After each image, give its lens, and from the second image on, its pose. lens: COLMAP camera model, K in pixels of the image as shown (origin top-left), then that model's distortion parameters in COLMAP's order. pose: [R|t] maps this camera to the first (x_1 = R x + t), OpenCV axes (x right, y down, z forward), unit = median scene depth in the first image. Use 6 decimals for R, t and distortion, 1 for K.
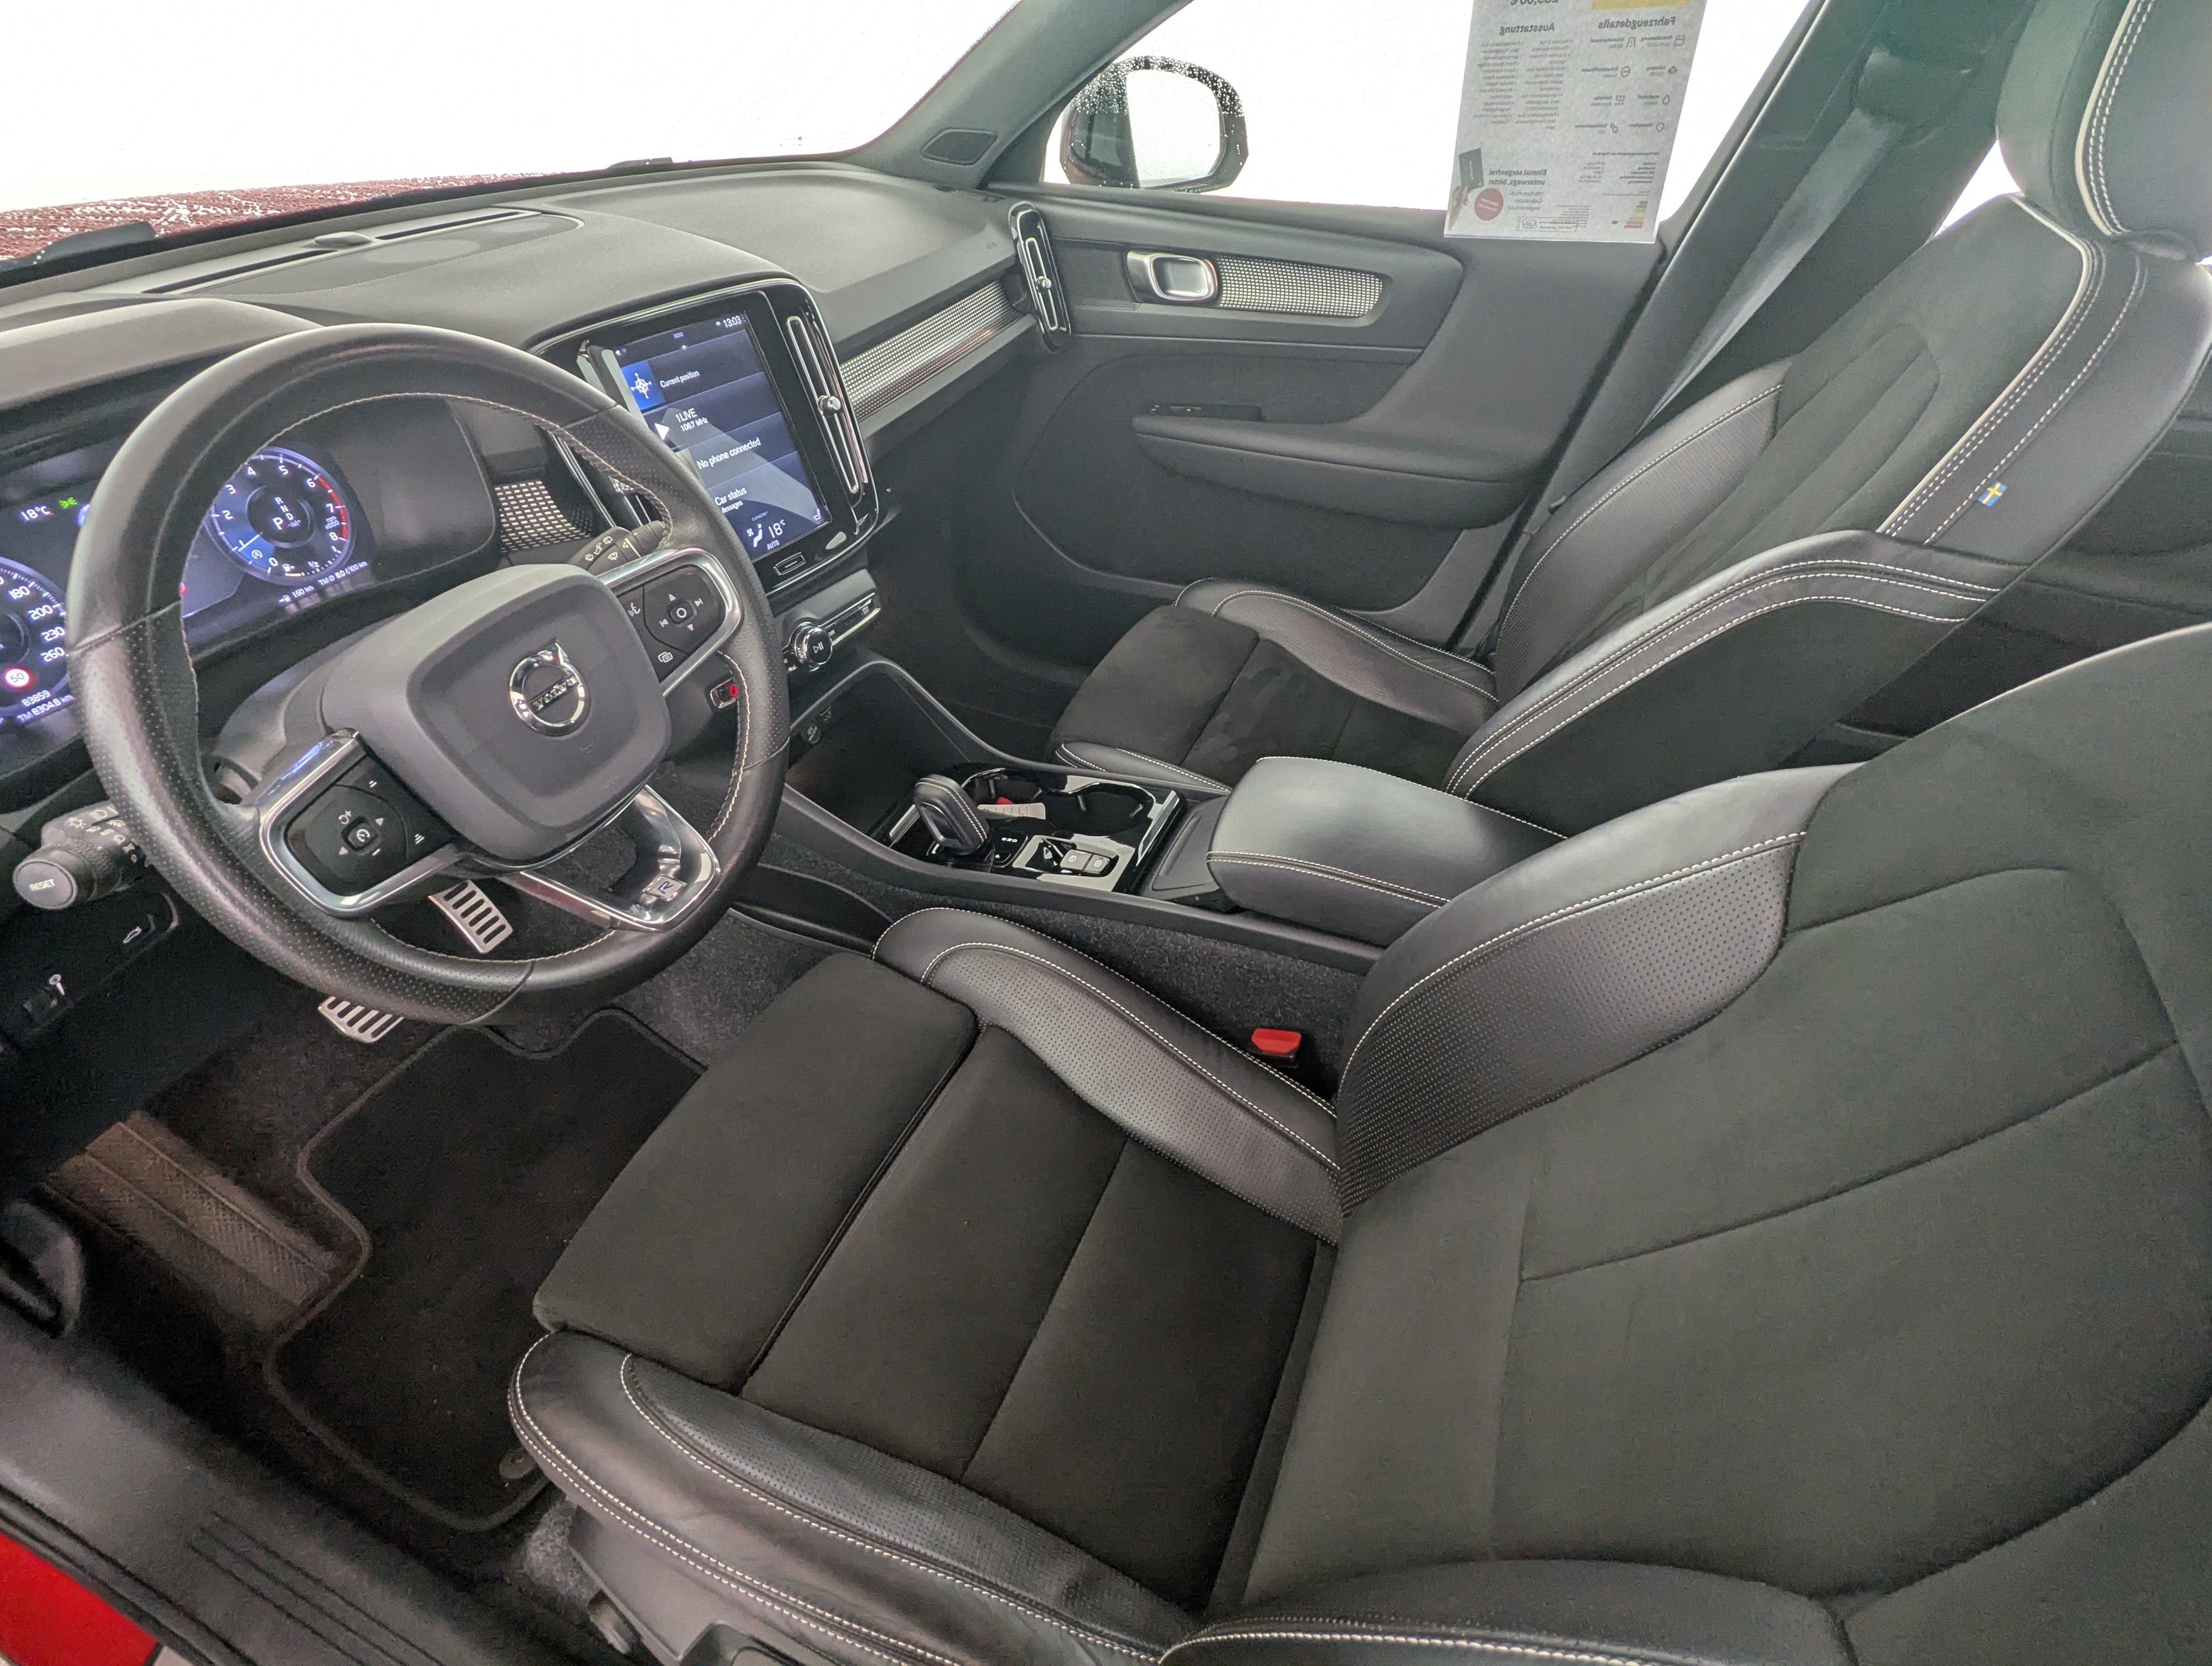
lens RADIAL K [[1069.0, 0, 1109.9], [0, 1069.0, 806.4], [0, 0, 1]] dist [-0.000830, -0.000614]
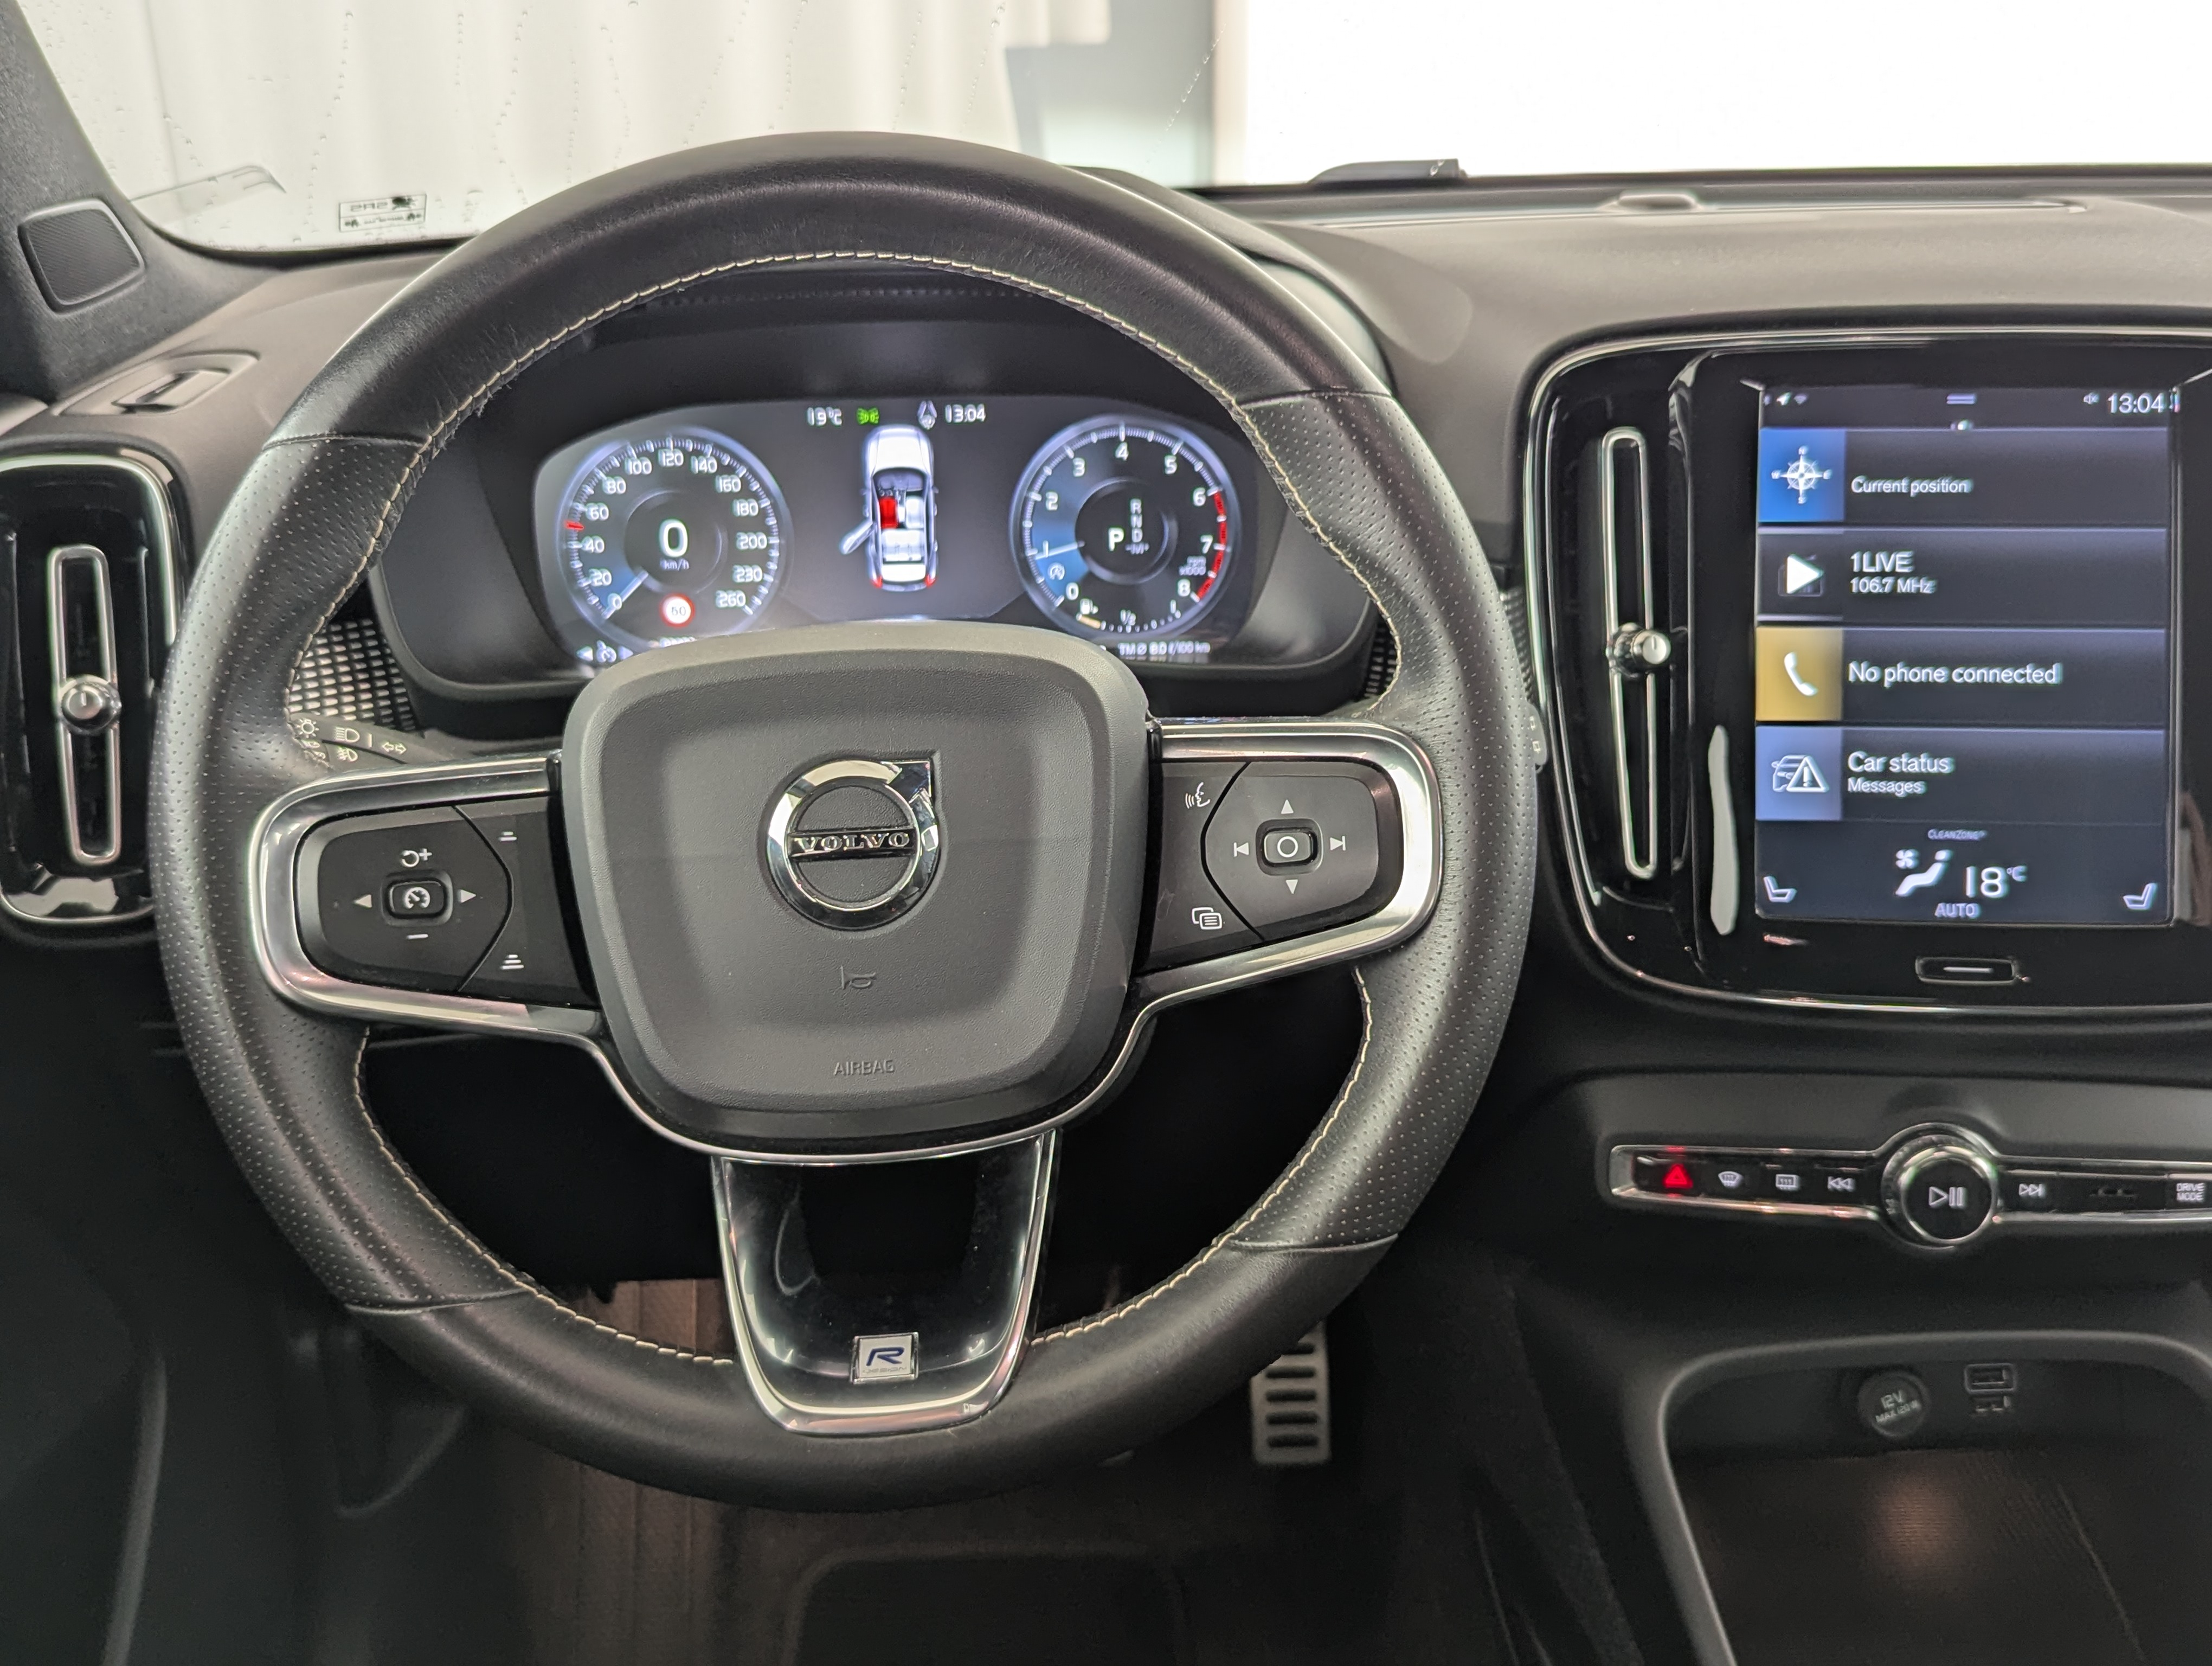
lens RADIAL K [[2163.2, 0, 1113.0], [0, 2163.2, 786.3], [0, 0, 1]] dist [0.045791, -0.029563]
pose [[0.438128, 0.277074, -0.855146, 0.191518], [-0.542294, 0.840170, -0.005619, -0.098562], [0.716911, 0.466202, 0.518357, 0.306412]]
